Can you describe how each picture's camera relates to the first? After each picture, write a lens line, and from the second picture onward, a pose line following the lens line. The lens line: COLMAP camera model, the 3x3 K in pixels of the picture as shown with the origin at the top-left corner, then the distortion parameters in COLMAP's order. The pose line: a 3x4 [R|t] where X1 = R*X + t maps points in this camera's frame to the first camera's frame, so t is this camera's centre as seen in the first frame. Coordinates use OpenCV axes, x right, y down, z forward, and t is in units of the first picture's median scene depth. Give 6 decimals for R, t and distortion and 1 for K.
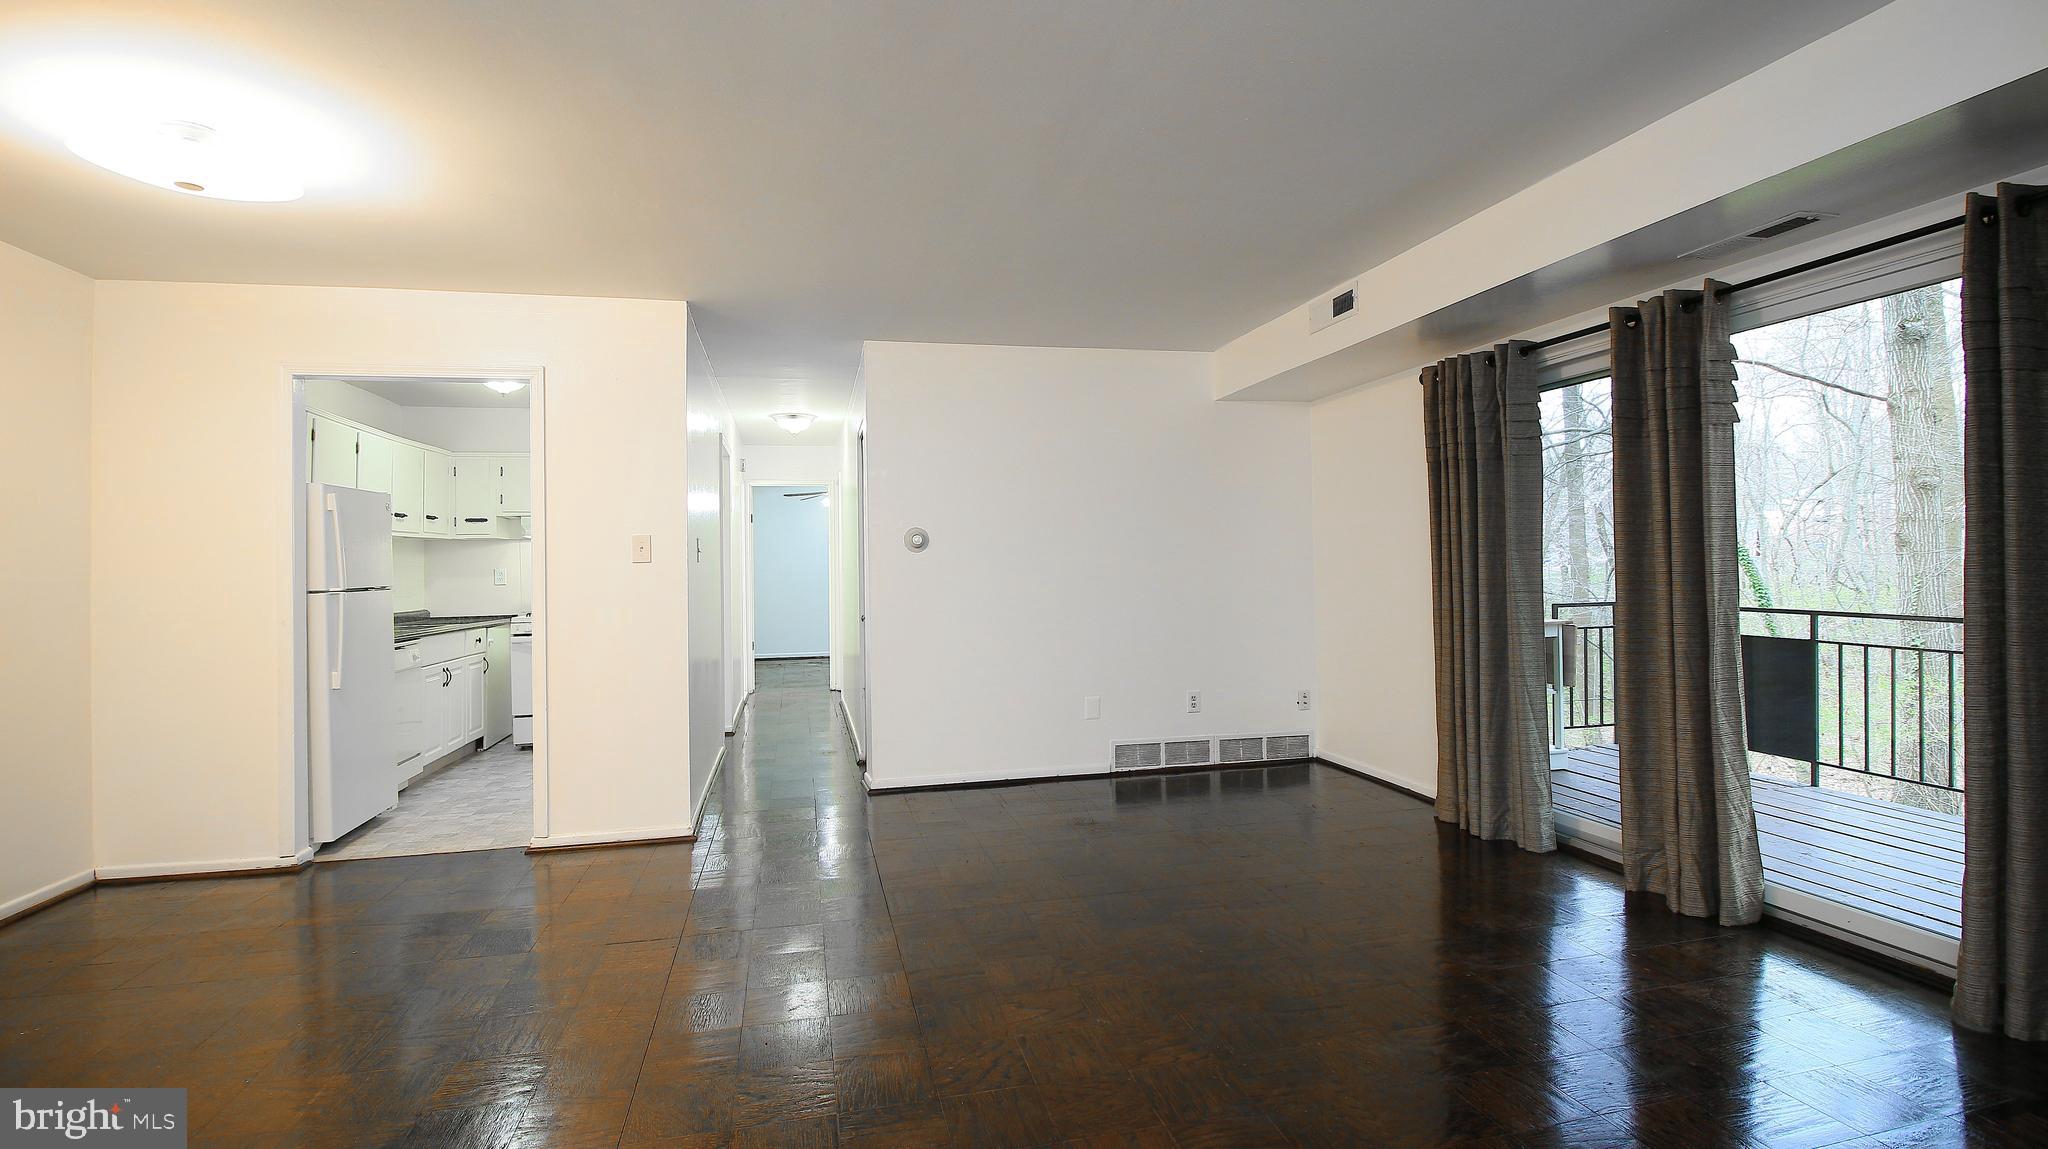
lens RADIAL K [[942.1, 0, 1020.3], [0, 942.1, 551.4], [0, 0, 1]] dist [-0.000648, -0.012232]
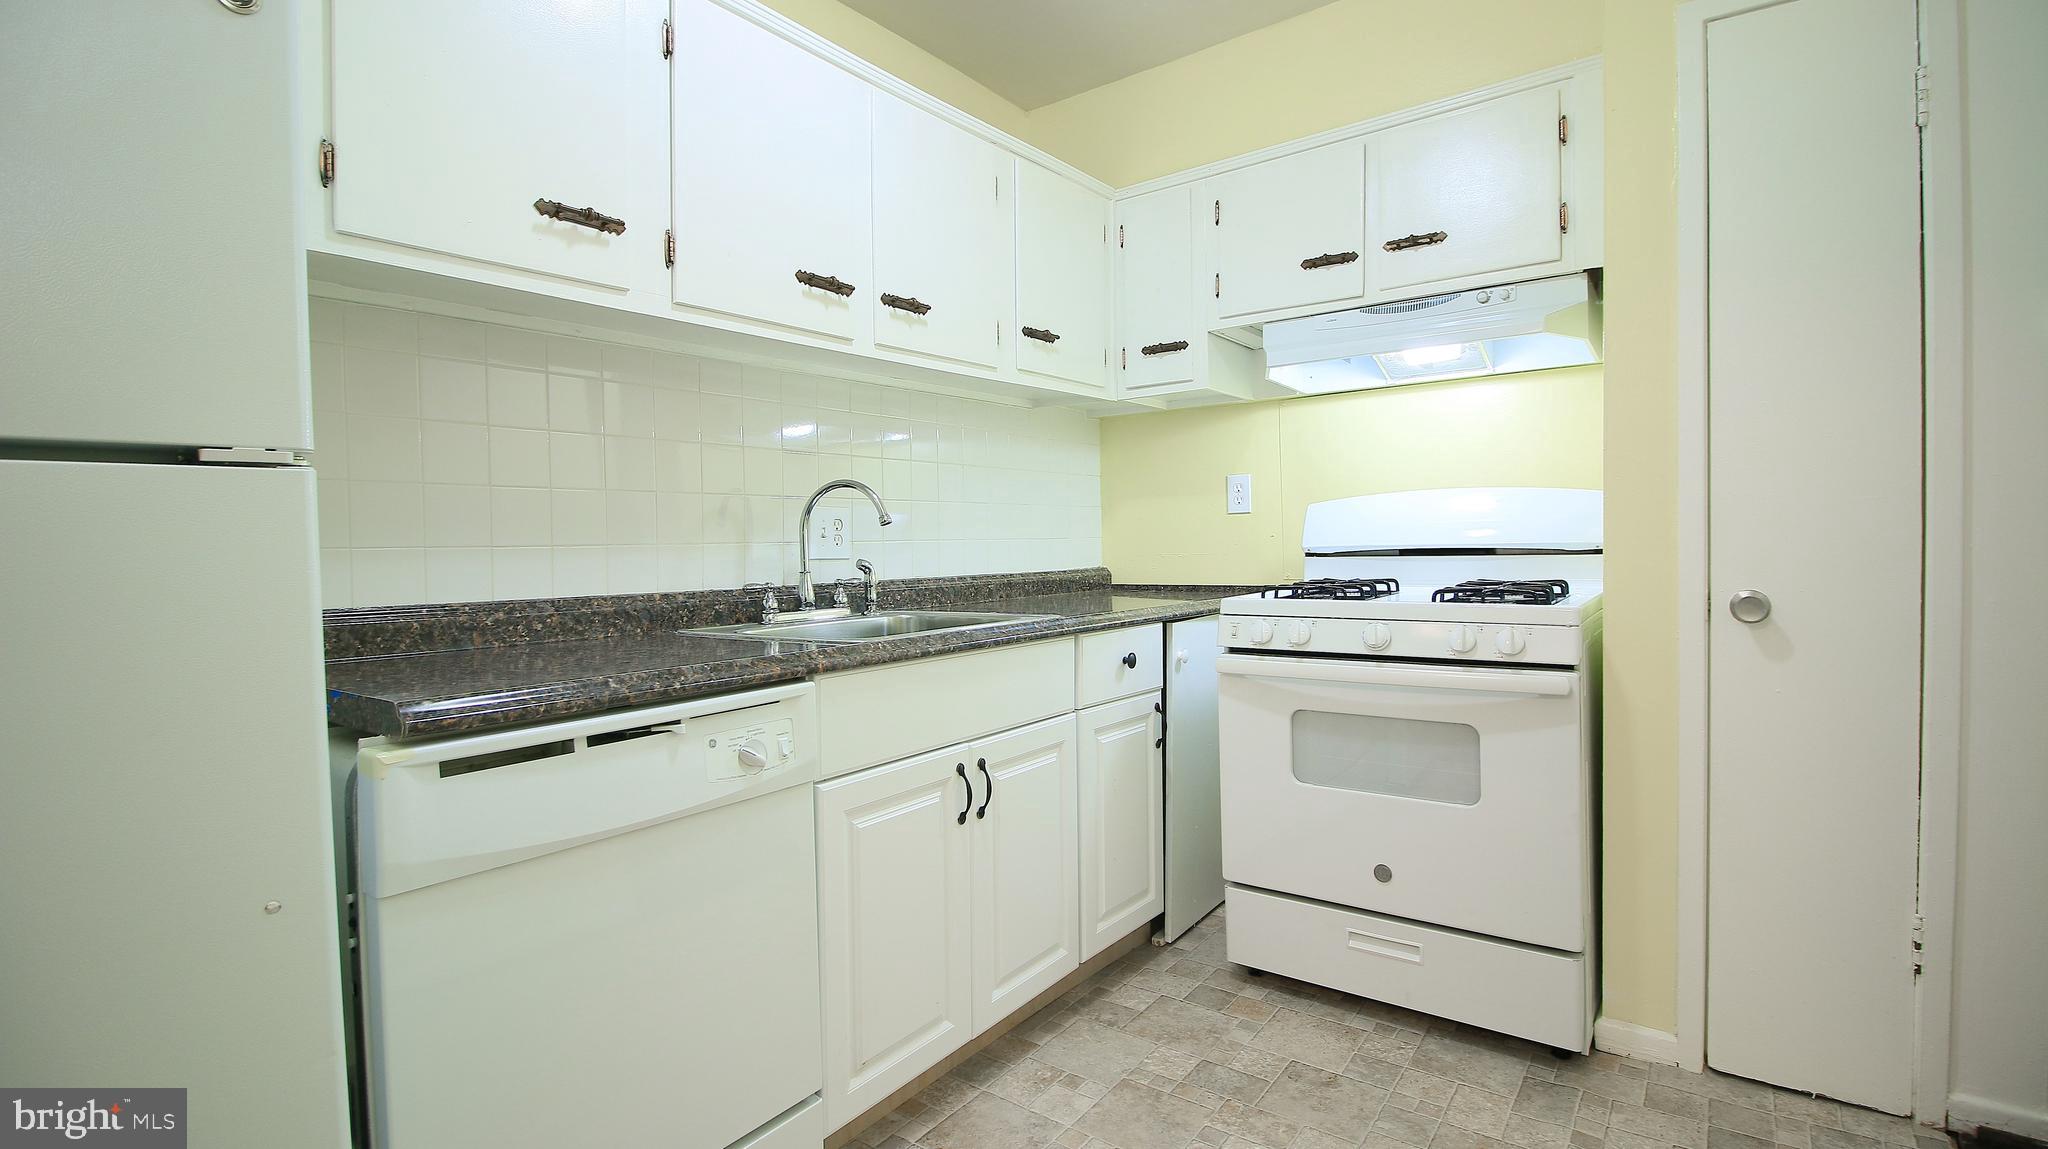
lens RADIAL K [[942.1, 0, 1020.3], [0, 942.1, 551.4], [0, 0, 1]] dist [-0.000648, -0.012232]
pose [[0.641257, 0.013524, -0.767207, -0.321597], [0.022725, 0.999071, 0.036605, 0.038509], [0.766990, -0.040908, 0.640354, 0.720092]]
